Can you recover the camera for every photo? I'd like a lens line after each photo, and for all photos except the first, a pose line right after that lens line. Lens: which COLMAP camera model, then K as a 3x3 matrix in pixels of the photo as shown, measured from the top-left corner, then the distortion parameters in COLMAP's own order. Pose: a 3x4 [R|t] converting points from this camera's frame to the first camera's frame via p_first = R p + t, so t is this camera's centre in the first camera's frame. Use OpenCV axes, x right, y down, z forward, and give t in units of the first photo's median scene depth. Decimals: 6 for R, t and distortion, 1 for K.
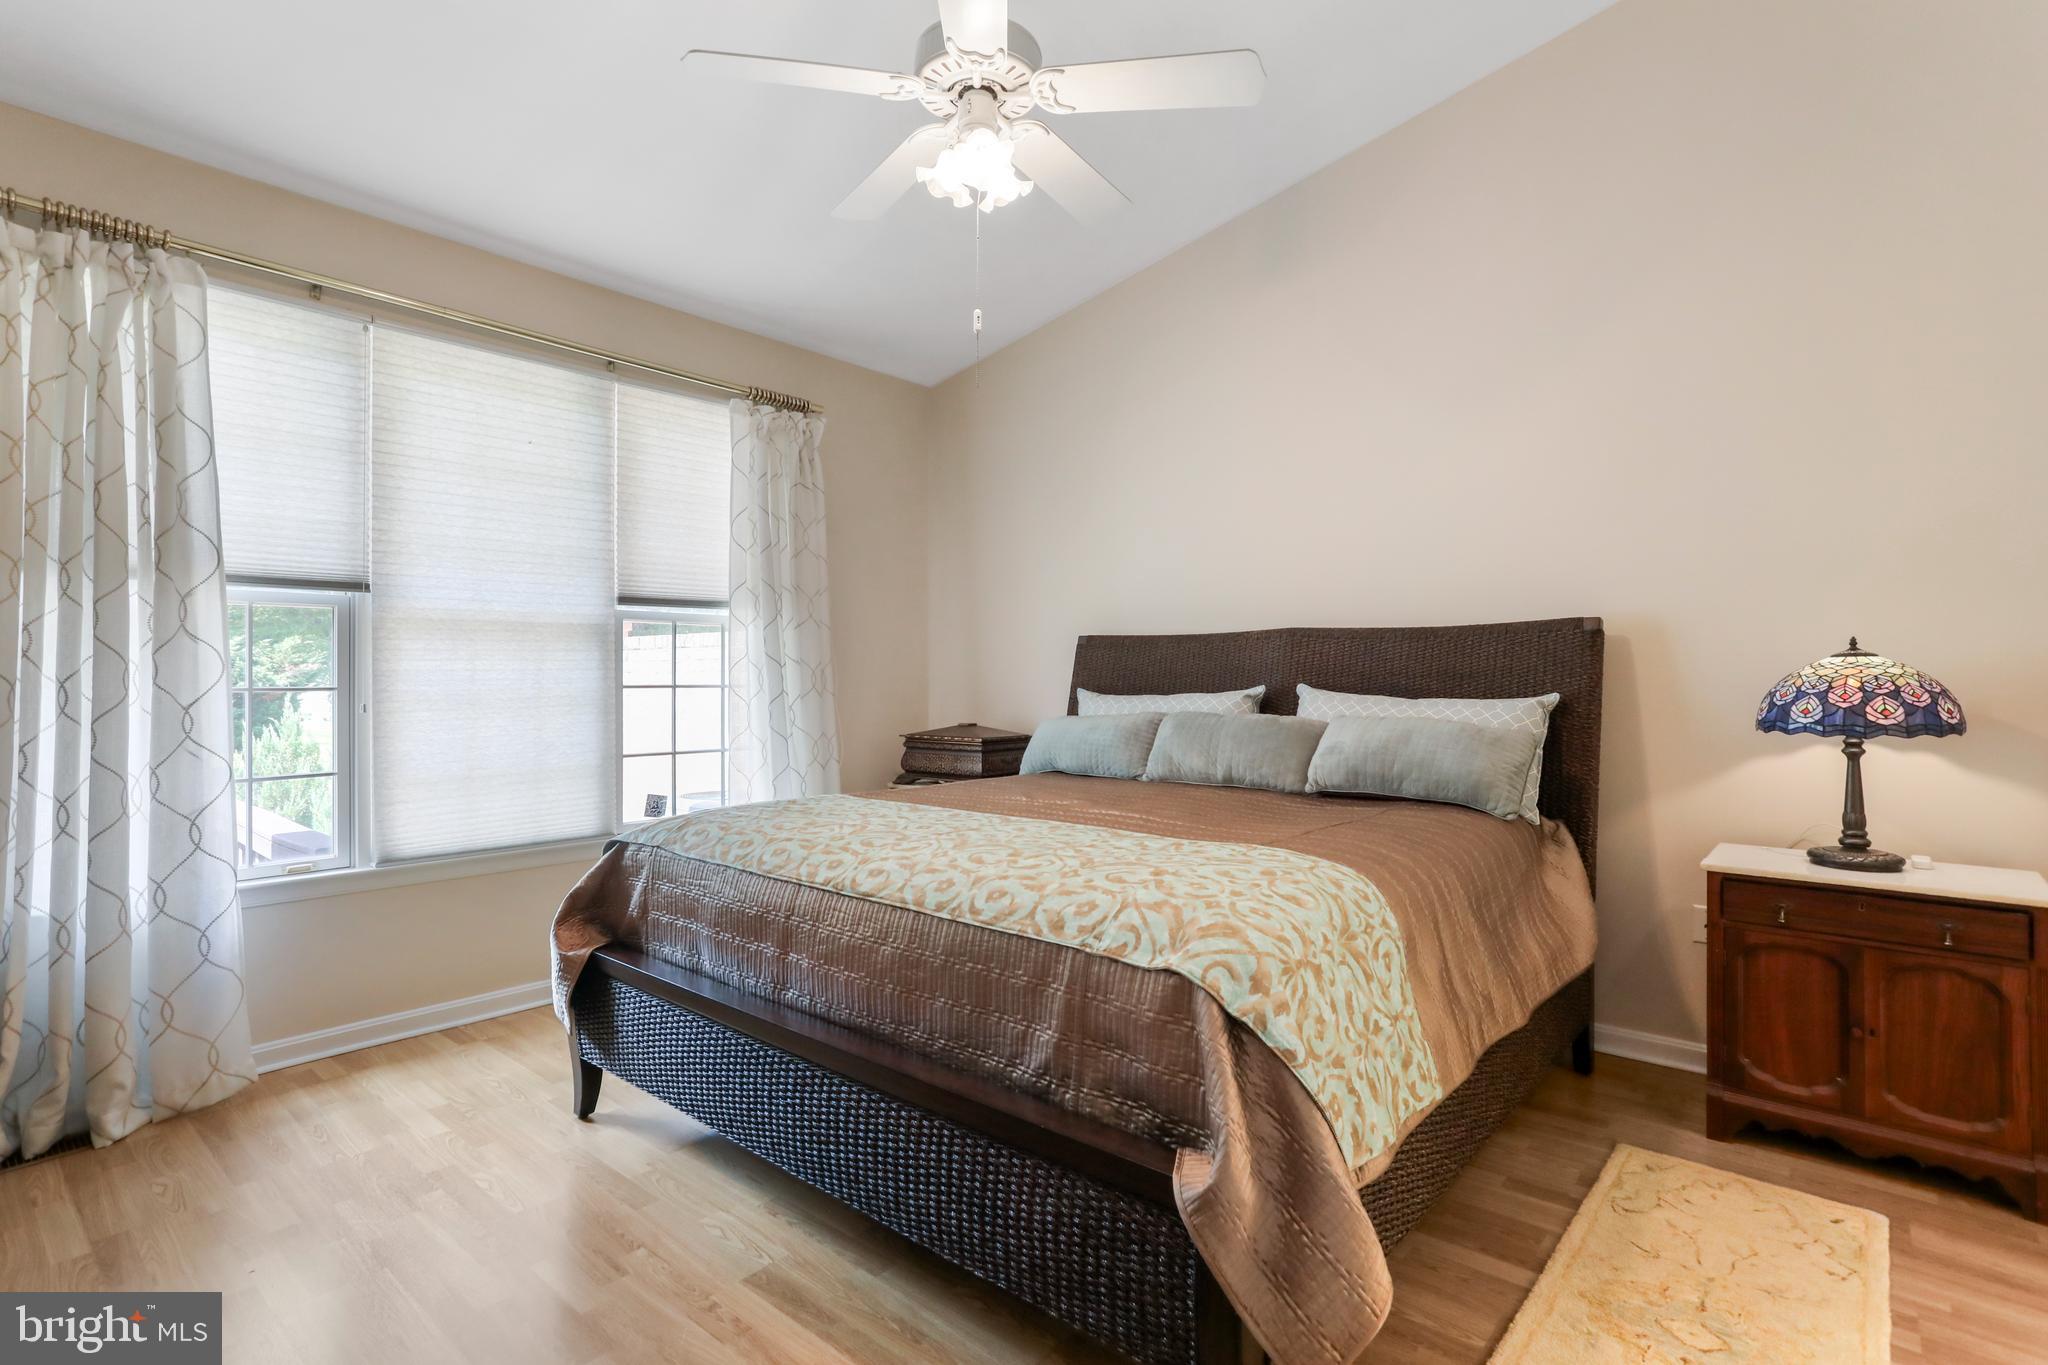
lens RADIAL K [[995.9, 0, 1026.8], [0, 995.9, 669.4], [0, 0, 1]] dist [-0.037675, 0.023207]
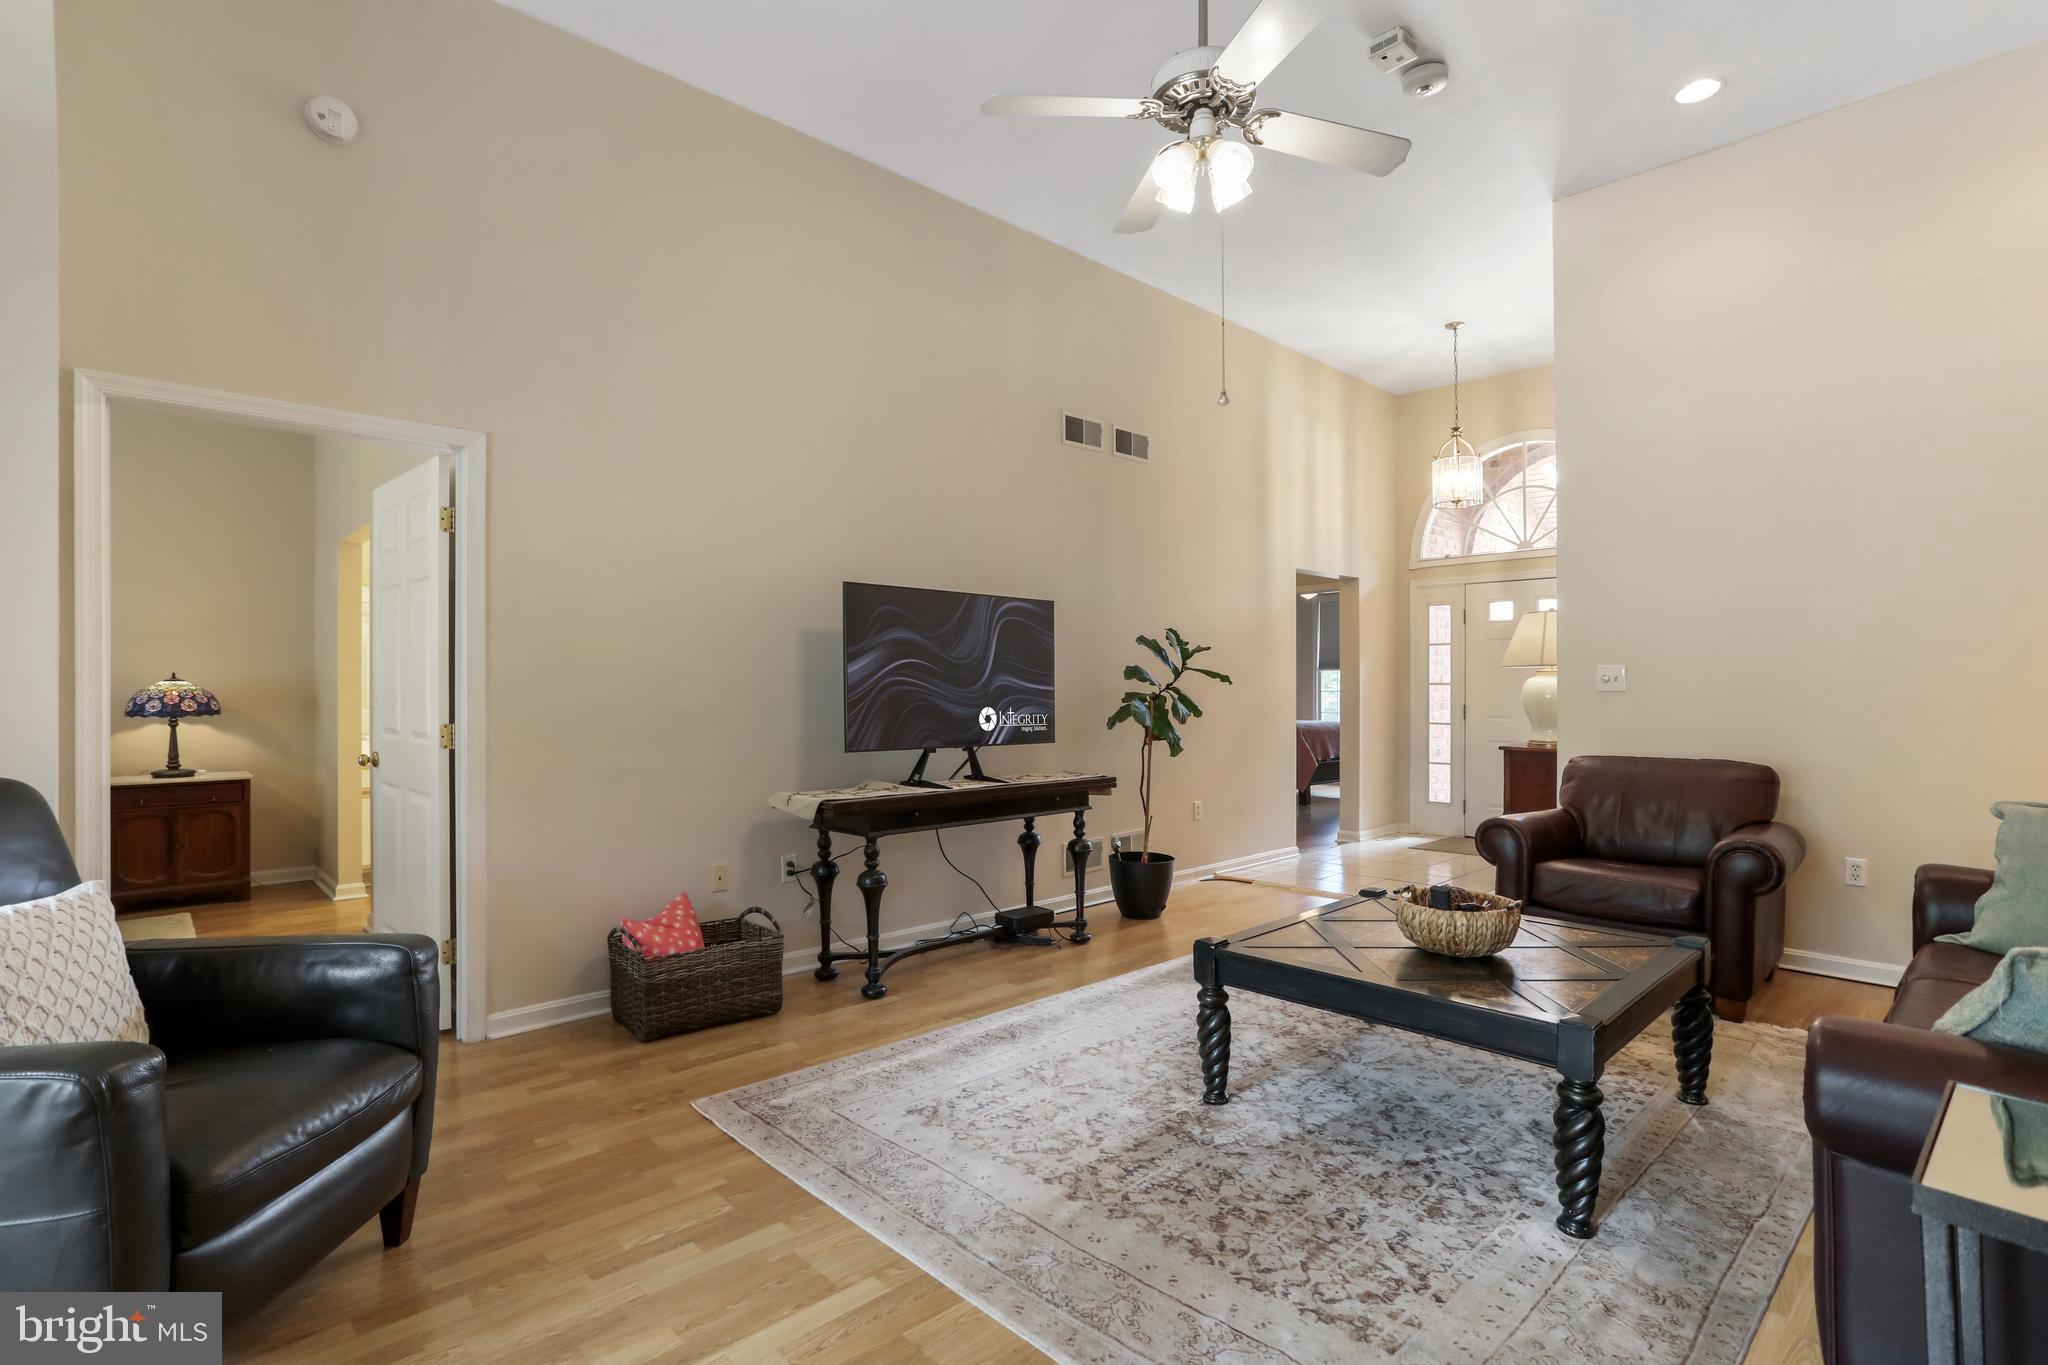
lens RADIAL K [[995.9, 0, 1013.9], [0, 995.9, 684.9], [0, 0, 1]] dist [-0.037675, 0.023207]
pose [[0.110035, 0.006767, 0.993905, -1.142839], [-0.009849, 0.999935, -0.005717, -0.010718], [-0.993879, -0.009160, 0.110095, -1.119660]]
